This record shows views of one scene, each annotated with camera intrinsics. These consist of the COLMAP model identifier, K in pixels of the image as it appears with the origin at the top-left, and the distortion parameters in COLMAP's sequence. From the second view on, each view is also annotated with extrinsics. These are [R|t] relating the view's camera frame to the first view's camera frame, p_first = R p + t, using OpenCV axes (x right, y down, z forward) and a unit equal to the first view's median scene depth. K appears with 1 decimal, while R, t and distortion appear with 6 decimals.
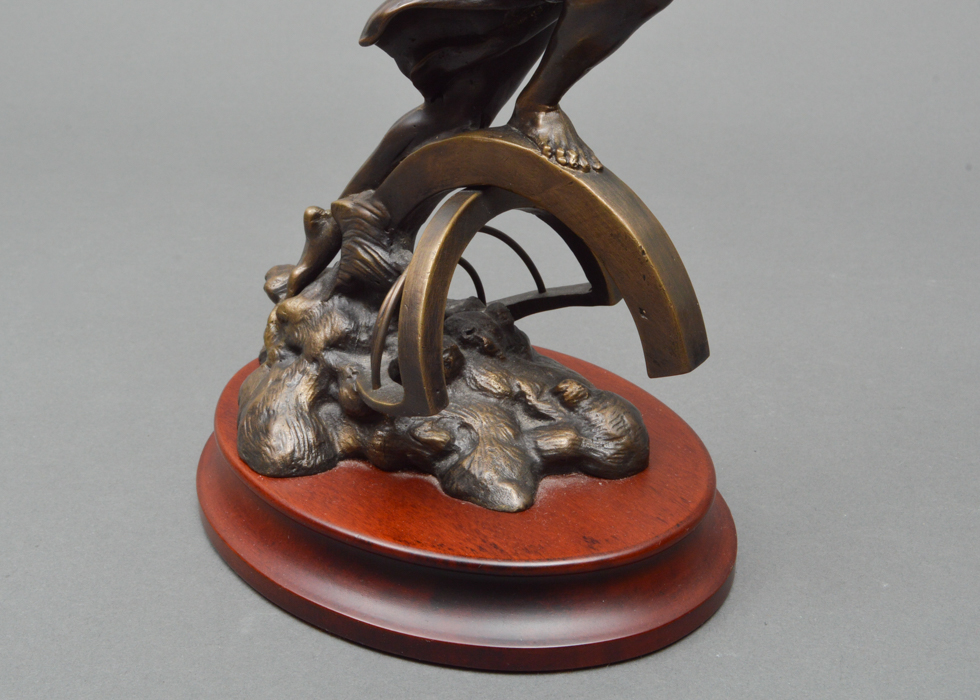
lens RADIAL K [[1295.5, 0, 490.0], [0, 1295.5, 350.0], [0, 0, 1]] dist [-0.021699, -0.008630]
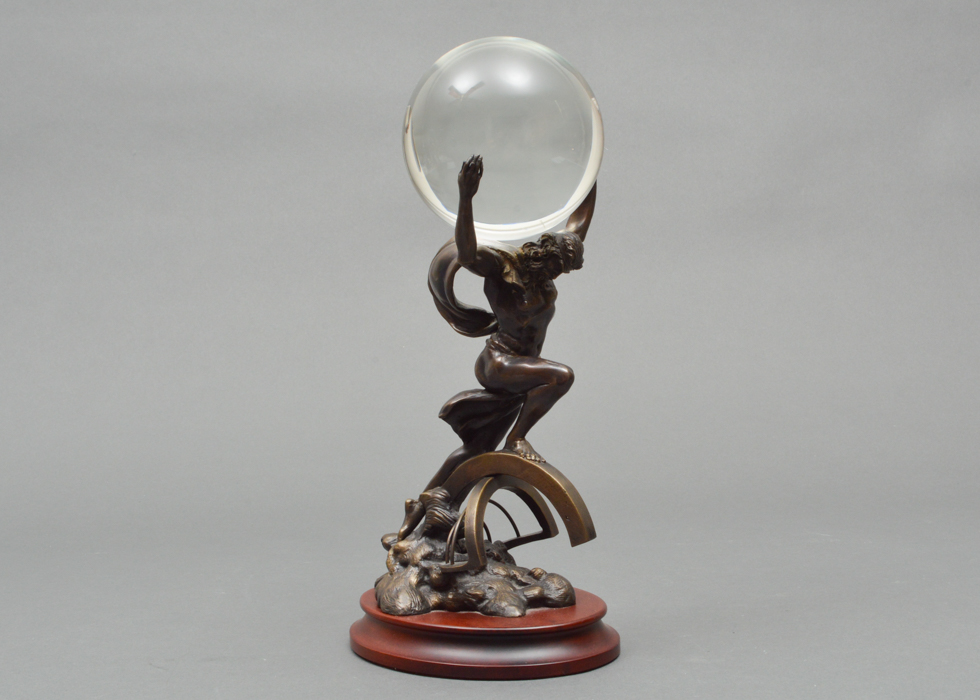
lens RADIAL K [[1431.7, 0, 490.0], [0, 1431.7, 350.0], [0, 0, 1]] dist [0.002566, -0.001256]
pose [[0.996743, -0.038581, 0.070814, -0.170671], [0.060320, 0.939507, -0.337175, 0.483406], [-0.053522, 0.340349, 0.938775, -1.356943]]
